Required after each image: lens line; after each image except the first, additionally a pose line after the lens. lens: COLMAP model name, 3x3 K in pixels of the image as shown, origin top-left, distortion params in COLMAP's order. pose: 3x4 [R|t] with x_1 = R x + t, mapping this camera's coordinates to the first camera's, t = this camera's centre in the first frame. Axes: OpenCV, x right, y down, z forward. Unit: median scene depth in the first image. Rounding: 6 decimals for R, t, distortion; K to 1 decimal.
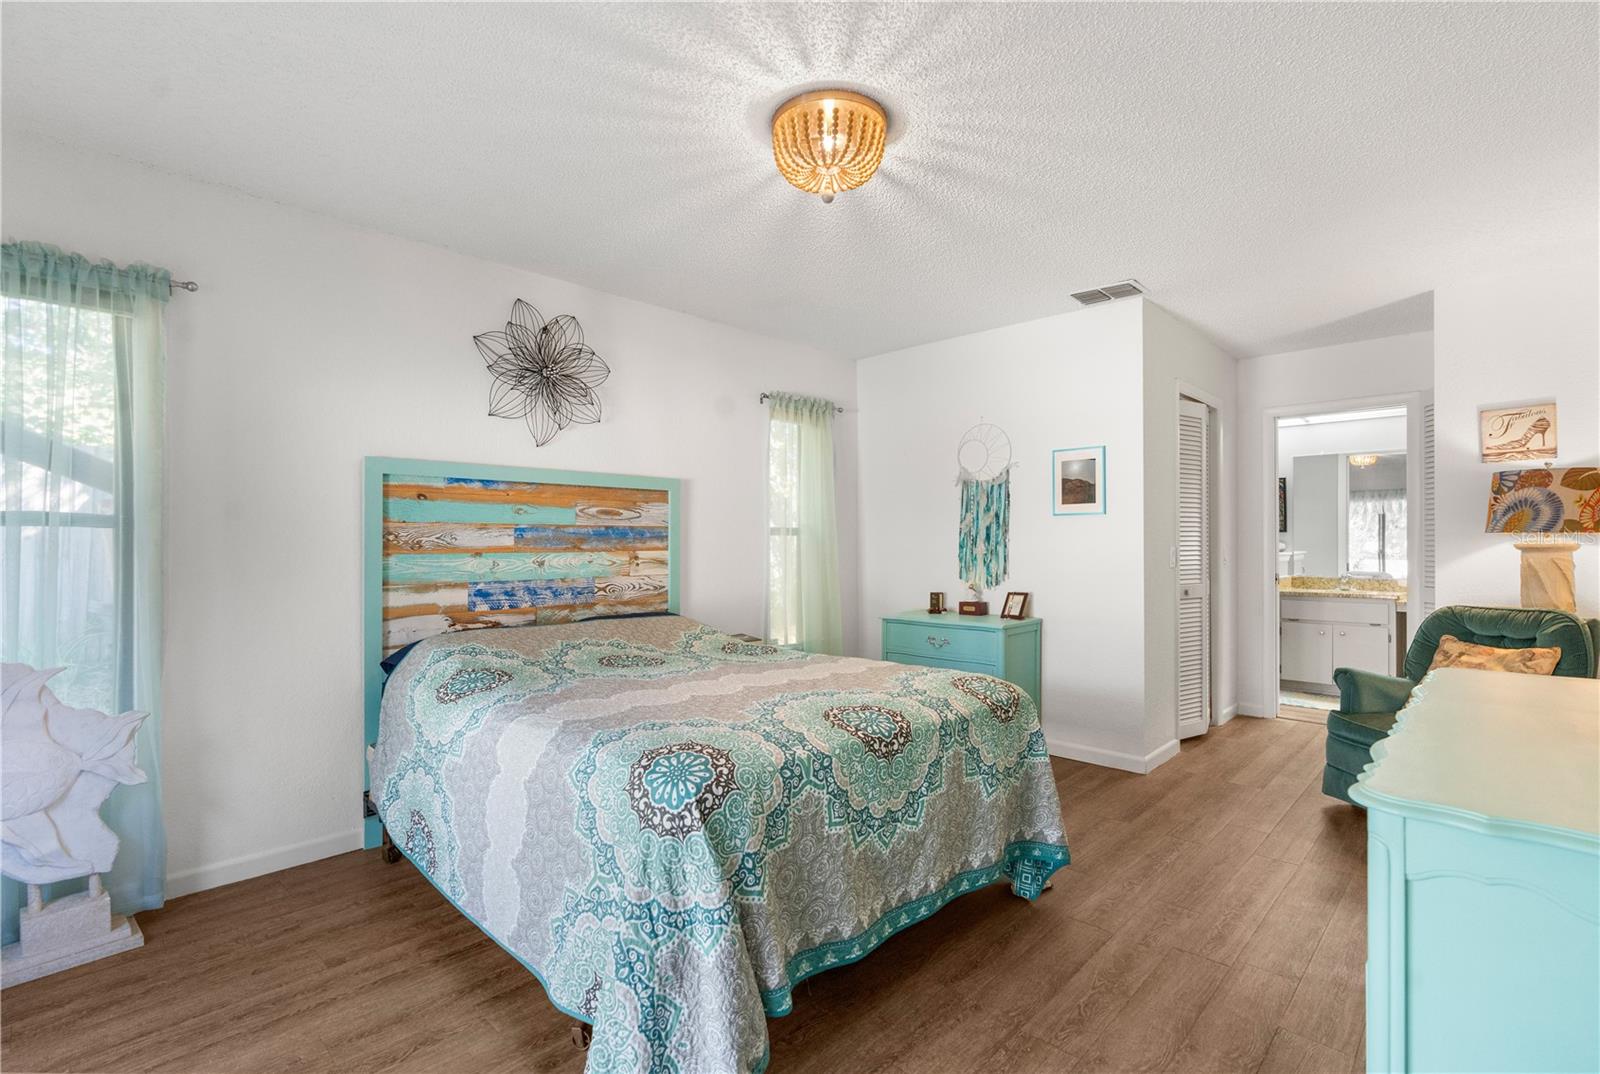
lens RADIAL K [[727.3, 0, 787.3], [0, 727.3, 539.5], [0, 0, 1]] dist [-0.014783, 0.004125]
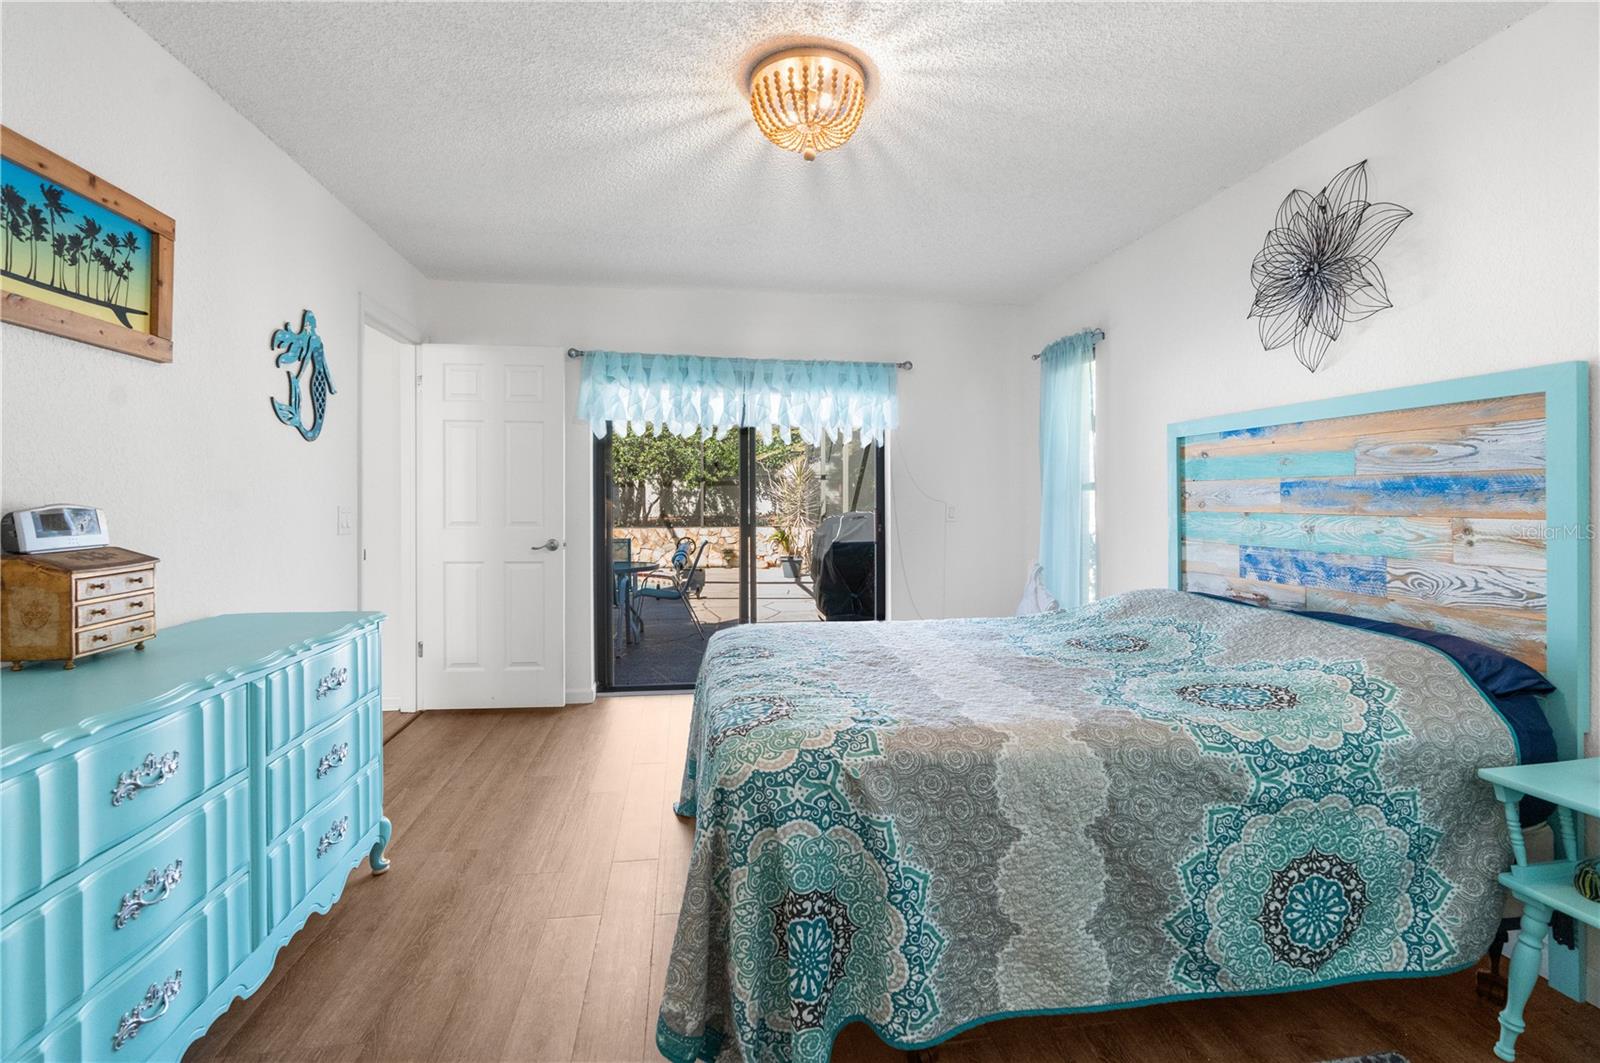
lens RADIAL K [[727.3, 0, 802.9], [0, 727.3, 509.0], [0, 0, 1]] dist [-0.014783, 0.004125]
pose [[-0.586169, 0.014612, -0.810057, 0.517528], [0.004853, 0.999883, 0.014525, -0.001053], [0.810174, 0.004583, -0.586171, 0.926482]]
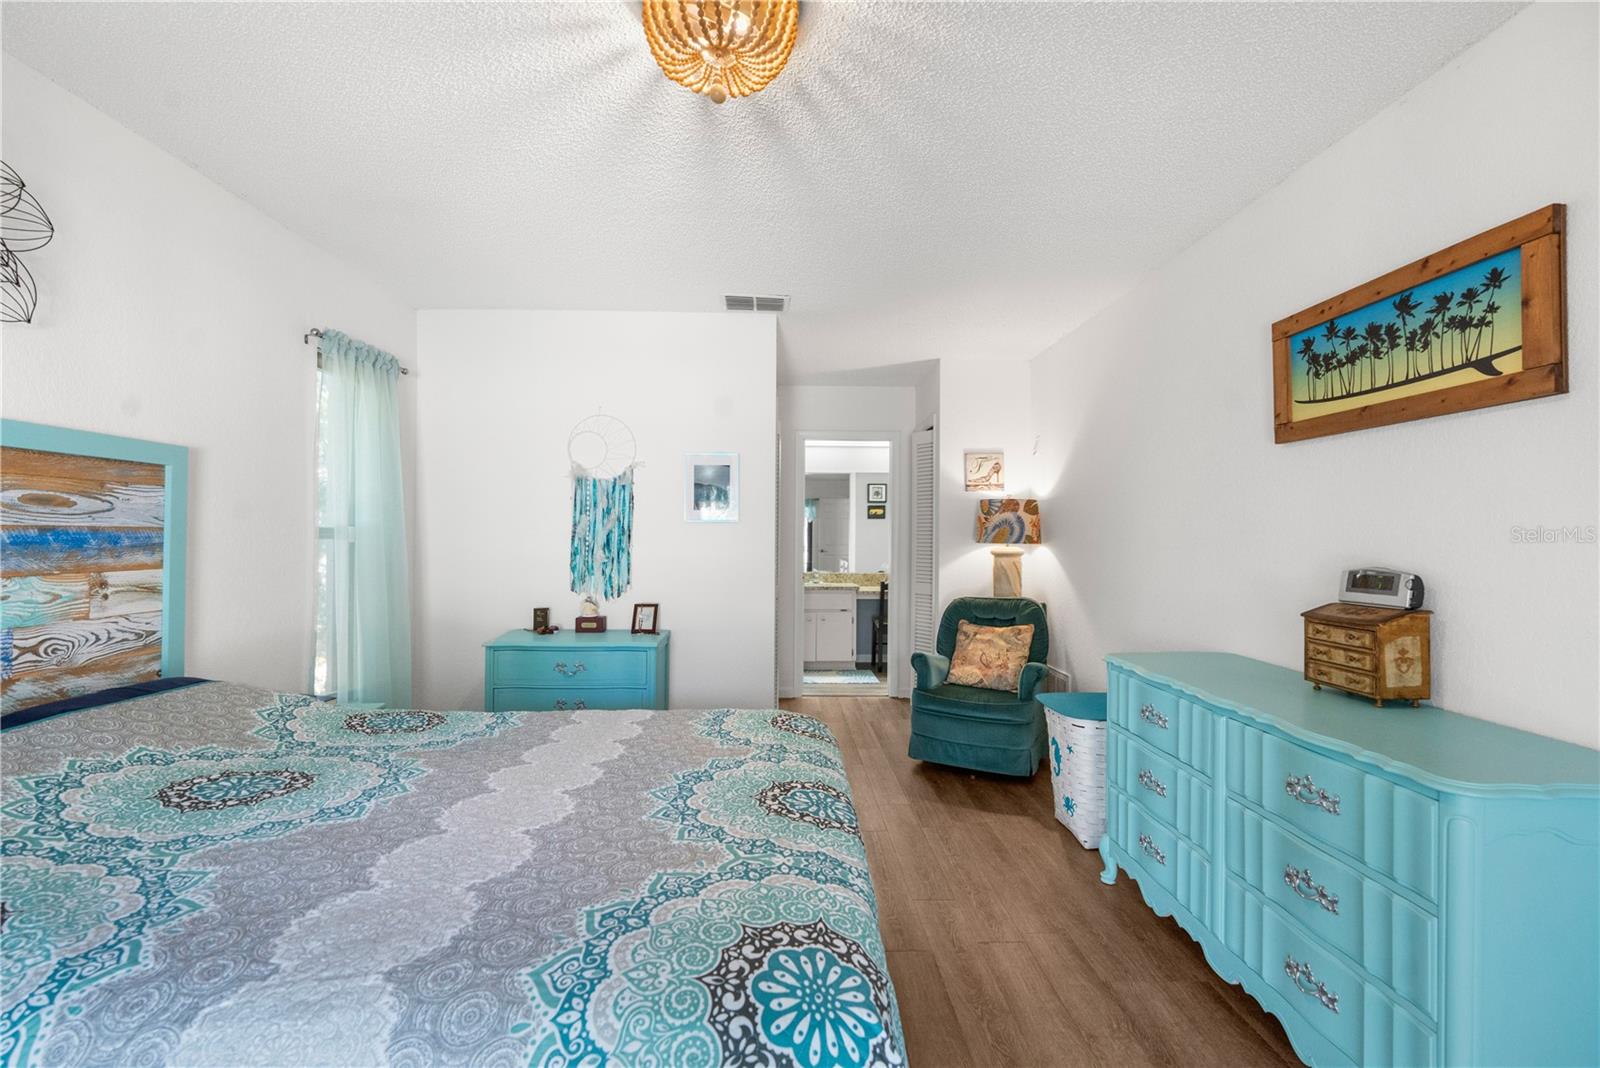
lens RADIAL K [[727.3, 0, 785.0], [0, 727.3, 530.1], [0, 0, 1]] dist [-0.014783, 0.004125]
pose [[0.696774, 0.012319, 0.717185, -0.242462], [-0.010710, 0.999920, -0.006771, -0.017892], [-0.717211, -0.002963, 0.696850, 0.259202]]
